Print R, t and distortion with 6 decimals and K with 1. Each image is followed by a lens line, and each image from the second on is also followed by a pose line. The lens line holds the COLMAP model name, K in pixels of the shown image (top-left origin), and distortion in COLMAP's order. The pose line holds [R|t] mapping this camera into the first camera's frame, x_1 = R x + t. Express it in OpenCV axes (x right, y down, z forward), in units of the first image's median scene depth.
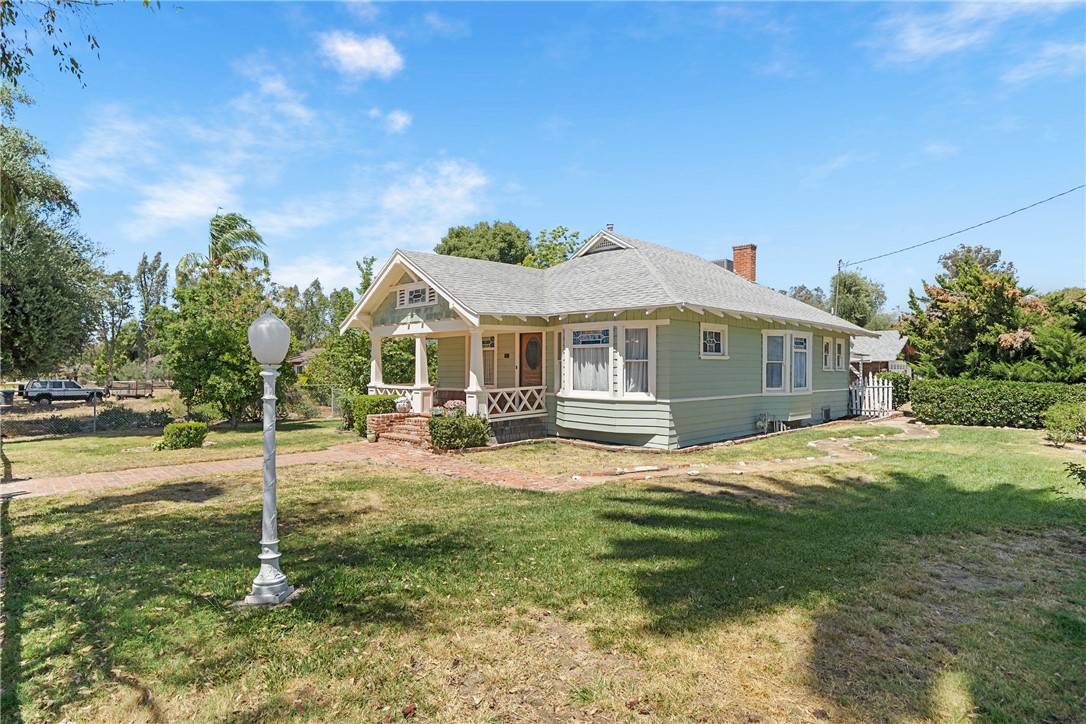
lens RADIAL K [[545.6, 0, 552.4], [0, 545.6, 364.4], [0, 0, 1]] dist [0.004520, 0.000527]
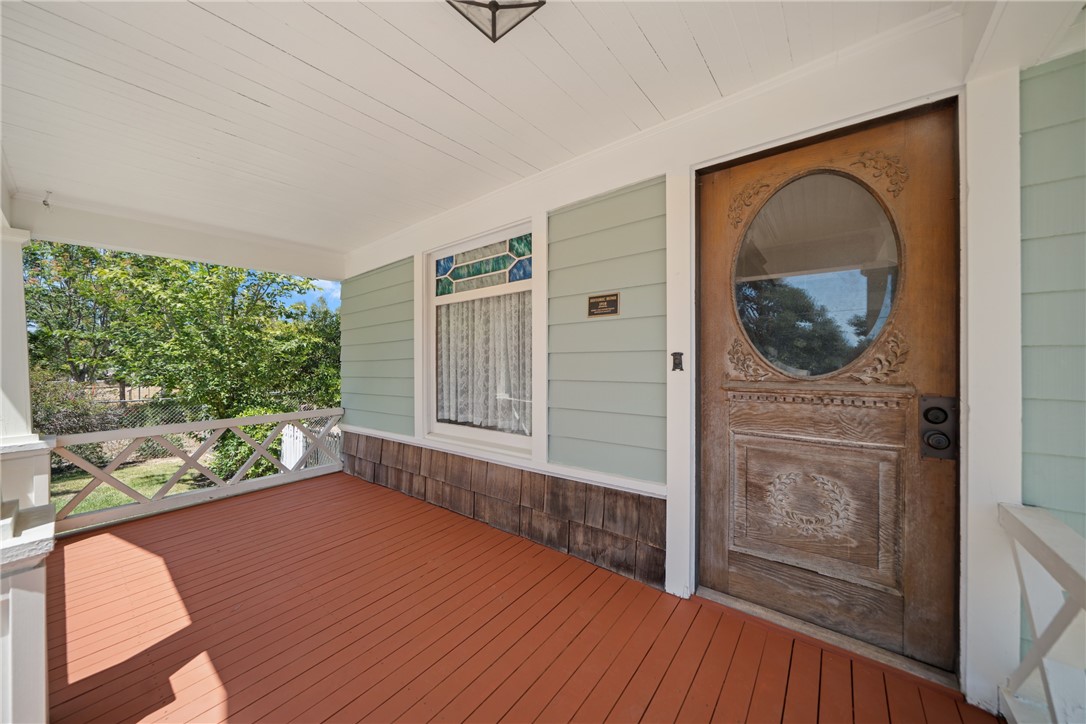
lens RADIAL K [[371.7, 0, 539.6], [0, 371.7, 366.8], [0, 0, 1]] dist [-0.005133, -0.000520]
pose [[0.996564, -0.002033, 0.082797, -0.118906], [0.001569, 0.999983, 0.005672, 0.006670], [-0.082807, -0.005523, 0.996550, 0.862397]]
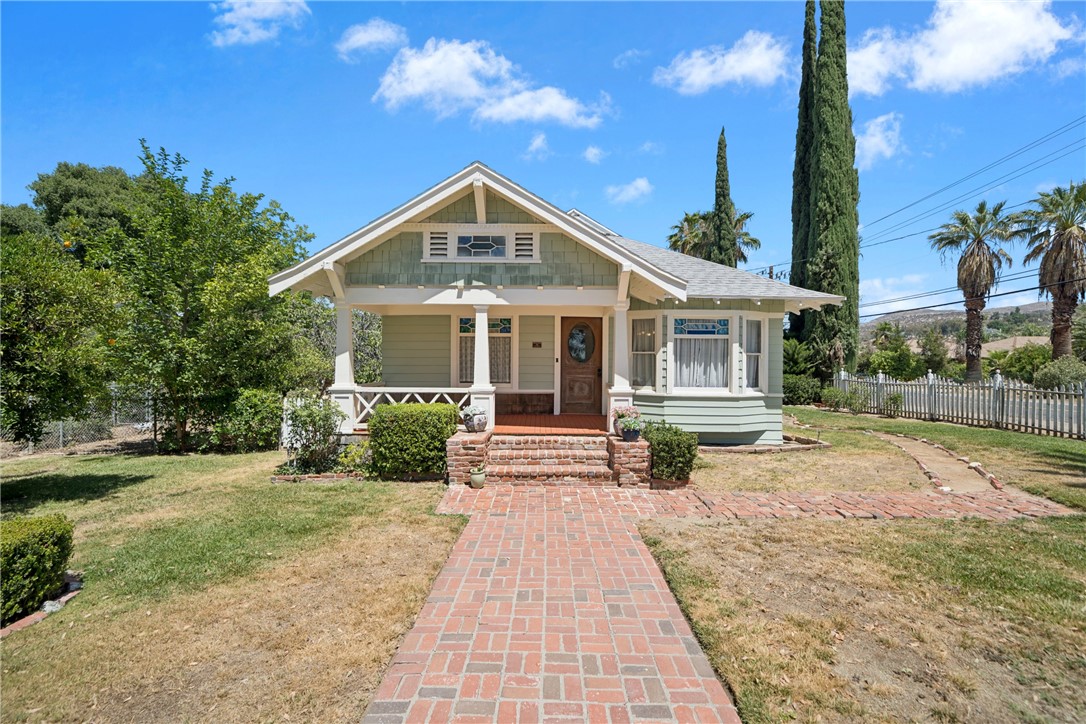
lens RADIAL K [[471.2, 0, 543.3], [0, 471.2, 366.3], [0, 0, 1]] dist [-0.003132, 0.001209]
pose [[0.743863, 0.003384, 0.668323, -0.518858], [-0.011823, 0.999897, 0.008097, 0.008968], [-0.668227, -0.013924, 0.743827, 0.501702]]
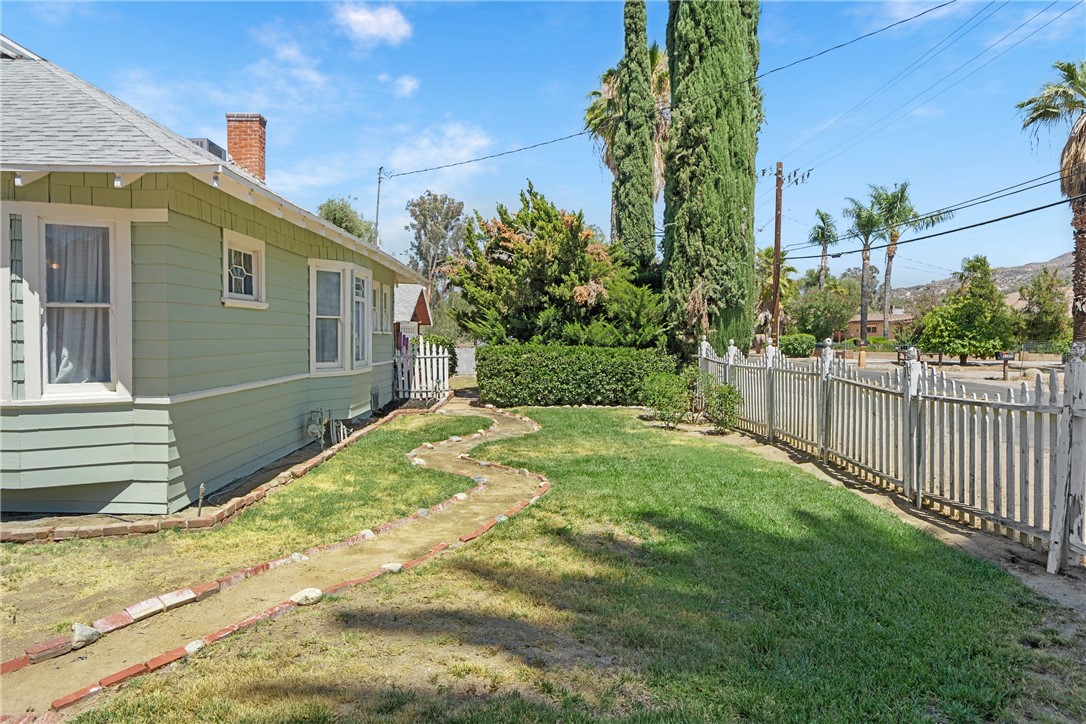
lens RADIAL K [[768.4, 0, 502.3], [0, 768.4, 345.0], [0, 0, 1]] dist [0.005838, 0.001885]
pose [[0.735842, -0.009169, 0.677091, -0.001322], [-0.006457, 0.999768, 0.020556, 0.007286], [-0.677123, -0.019498, 0.735612, 0.293540]]
